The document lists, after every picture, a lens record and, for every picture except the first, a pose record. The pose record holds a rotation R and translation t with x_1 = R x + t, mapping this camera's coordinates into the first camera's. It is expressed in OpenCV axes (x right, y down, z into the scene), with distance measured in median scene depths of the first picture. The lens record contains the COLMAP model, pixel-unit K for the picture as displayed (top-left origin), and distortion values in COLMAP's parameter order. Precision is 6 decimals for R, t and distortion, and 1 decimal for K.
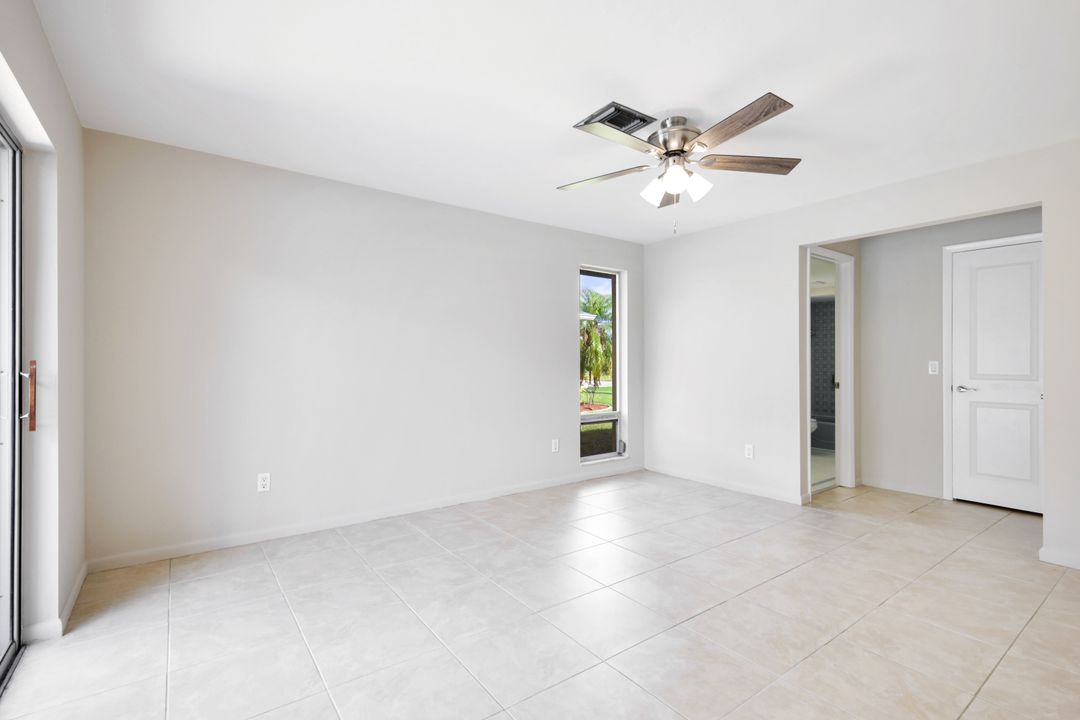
lens RADIAL K [[489.1, 0, 540.0], [0, 489.1, 360.0], [0, 0, 1]] dist [-0.000605, 0.000061]
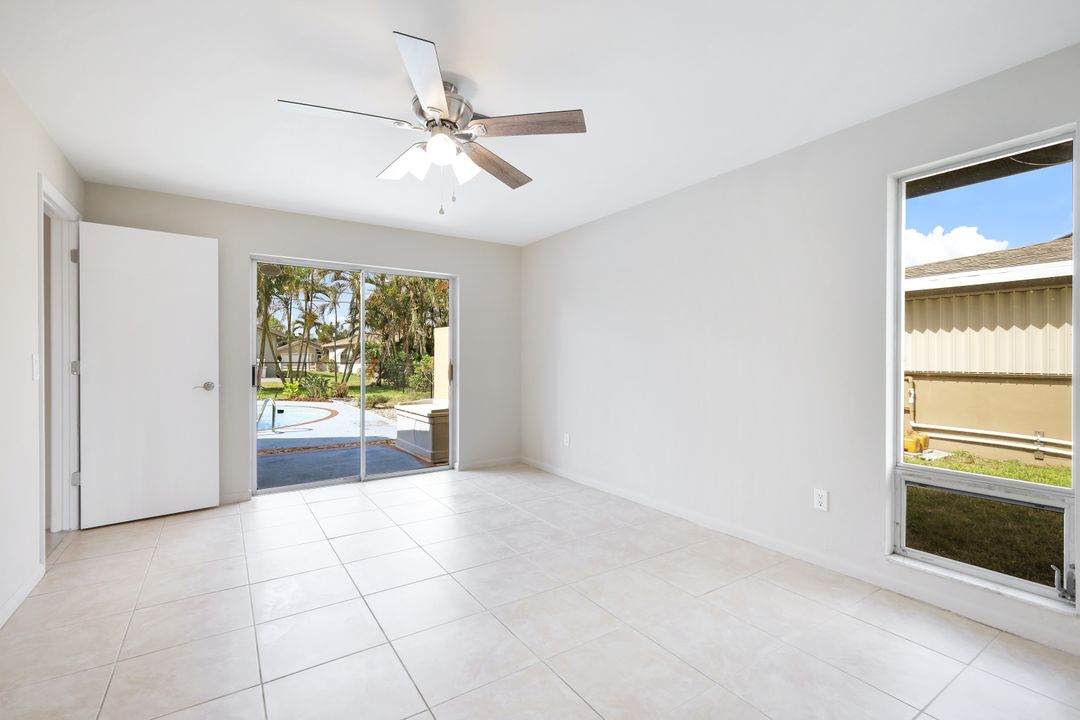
lens RADIAL K [[489.1, 0, 540.0], [0, 489.1, 360.0], [0, 0, 1]] dist [-0.000605, 0.000061]
pose [[-0.046926, 0.002320, -0.998896, 0.931347], [-0.002126, 0.999995, 0.002423, 0.007600], [0.998896, 0.002237, -0.046921, 0.996417]]
